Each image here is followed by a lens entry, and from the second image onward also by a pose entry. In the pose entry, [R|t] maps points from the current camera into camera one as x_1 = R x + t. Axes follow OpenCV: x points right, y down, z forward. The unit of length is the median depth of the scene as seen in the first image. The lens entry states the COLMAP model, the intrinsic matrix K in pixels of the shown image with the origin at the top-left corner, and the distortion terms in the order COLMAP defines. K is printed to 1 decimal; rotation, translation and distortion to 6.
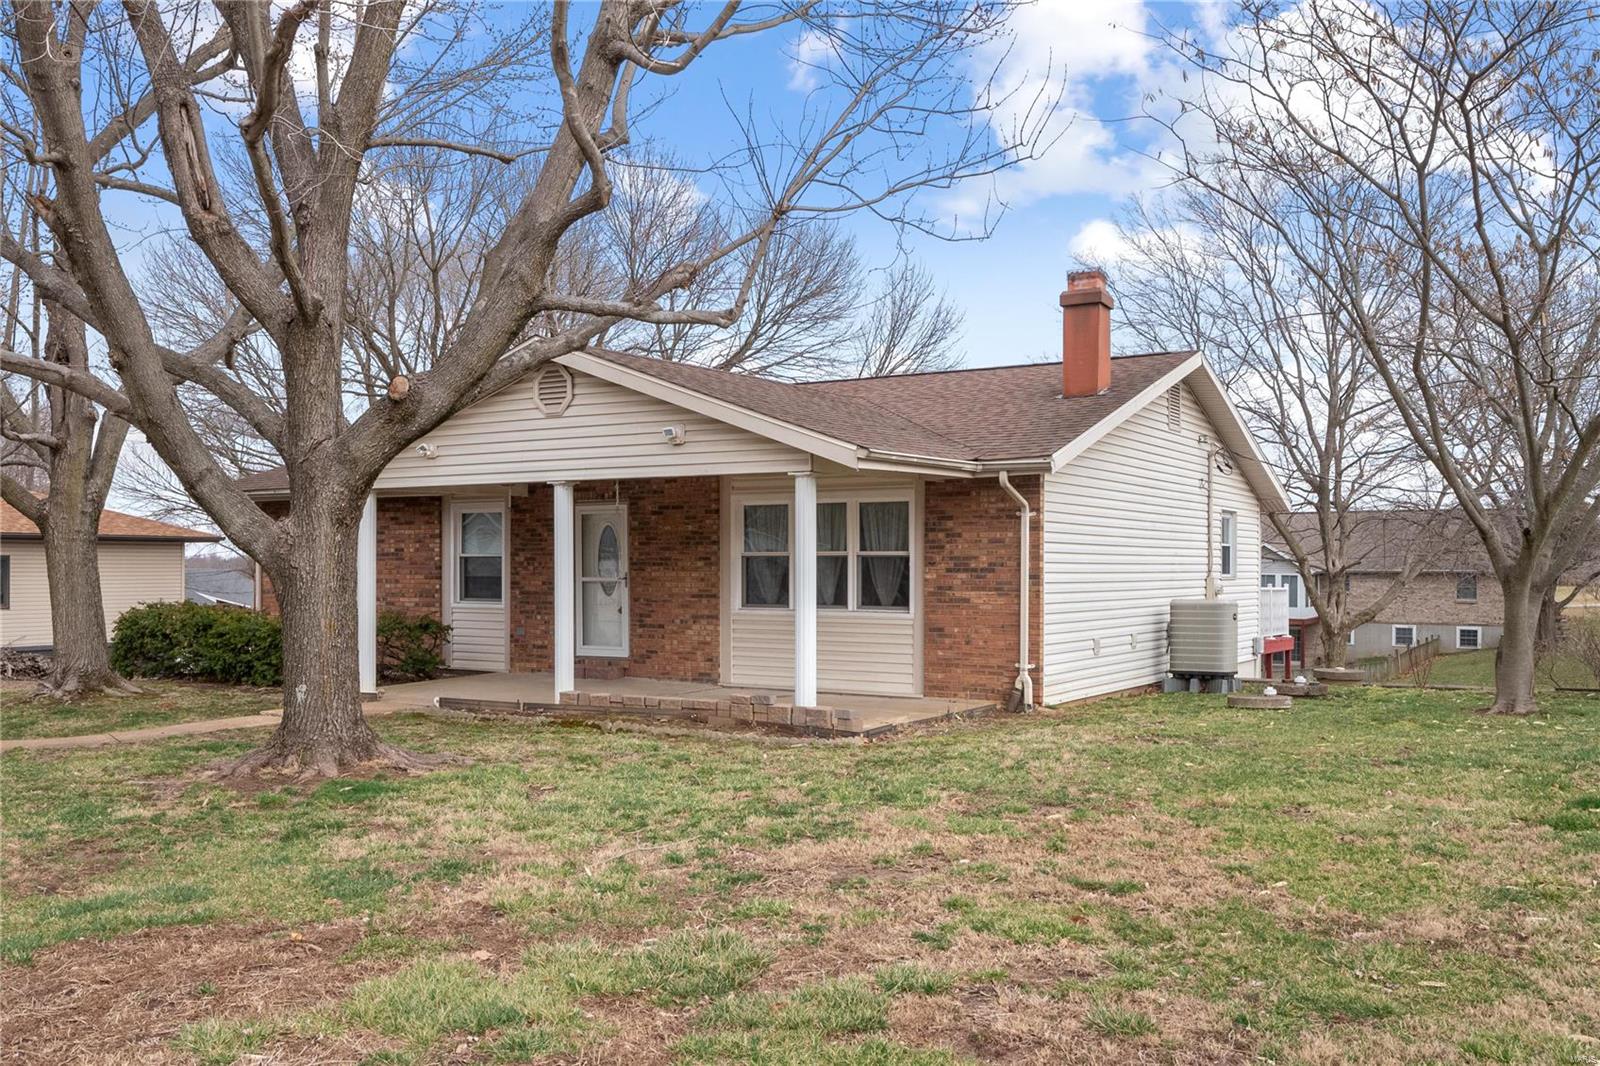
lens RADIAL K [[1368.9, 0, 801.2], [0, 1368.9, 539.2], [0, 0, 1]] dist [-0.004778, -0.000778]
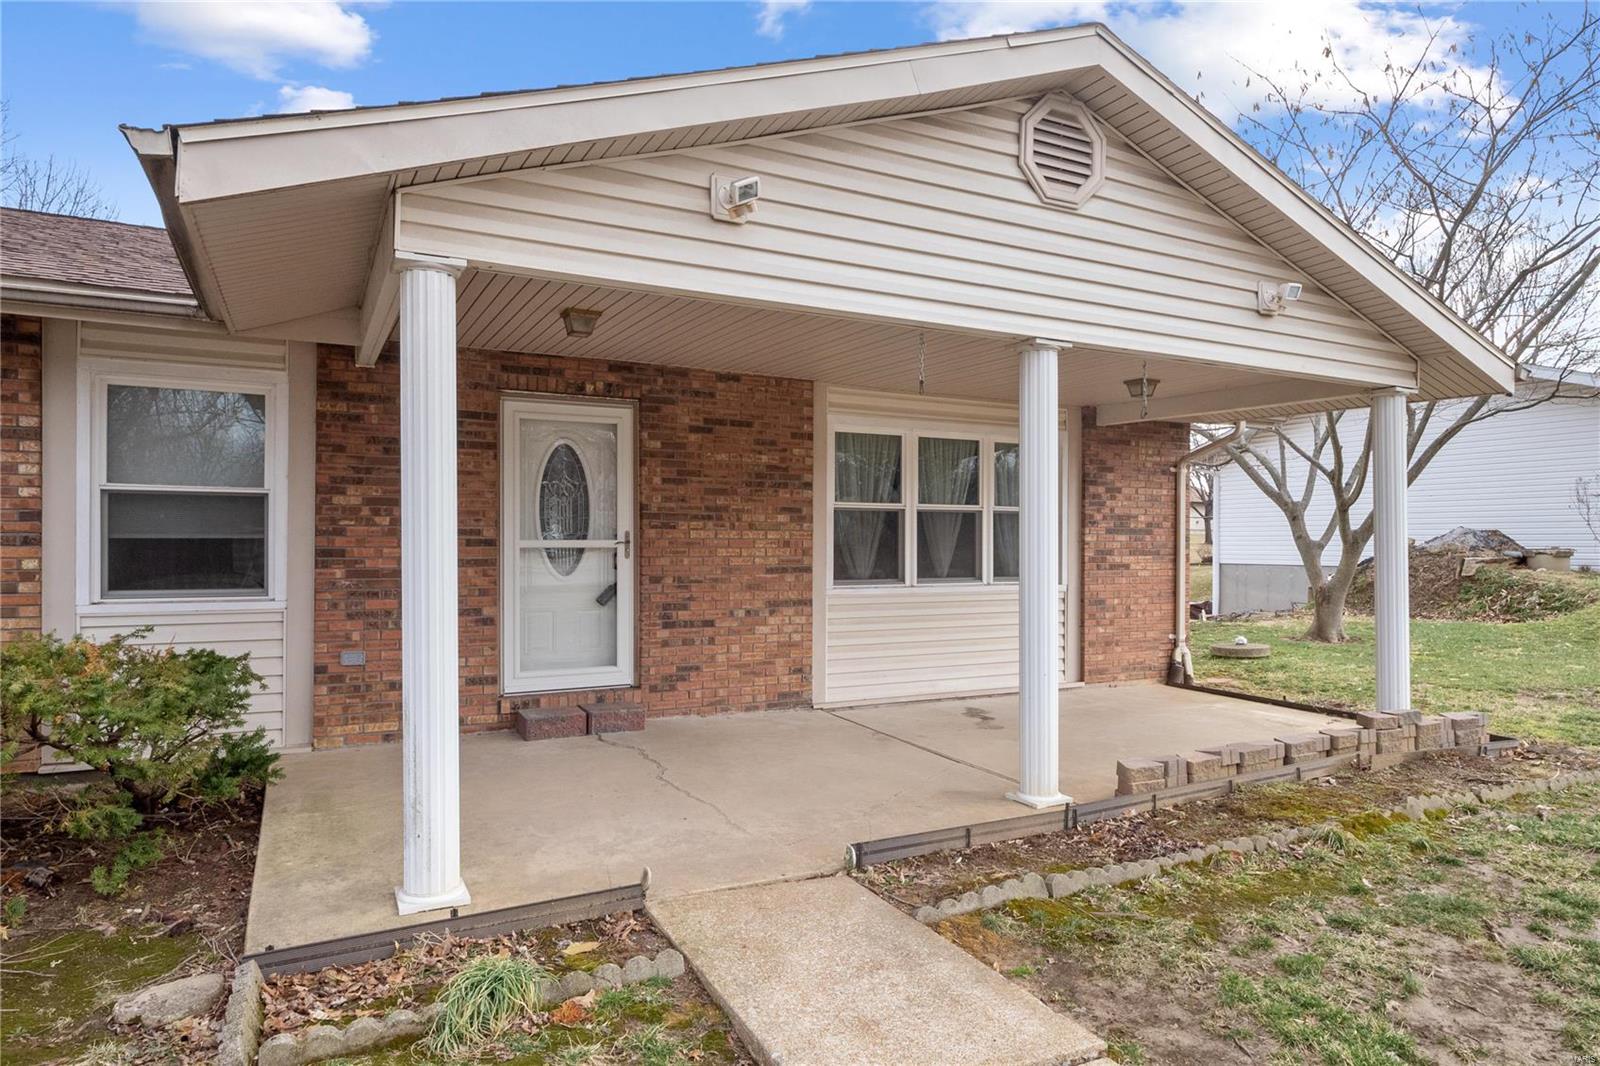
lens RADIAL K [[977.0, 0, 803.7], [0, 977.0, 528.1], [0, 0, 1]] dist [0.001595, 0.000183]
pose [[0.497222, 0.005636, 0.867605, -0.457266], [-0.026780, 0.999602, 0.008854, 0.018299], [-0.867210, -0.027637, 0.497175, 0.775800]]
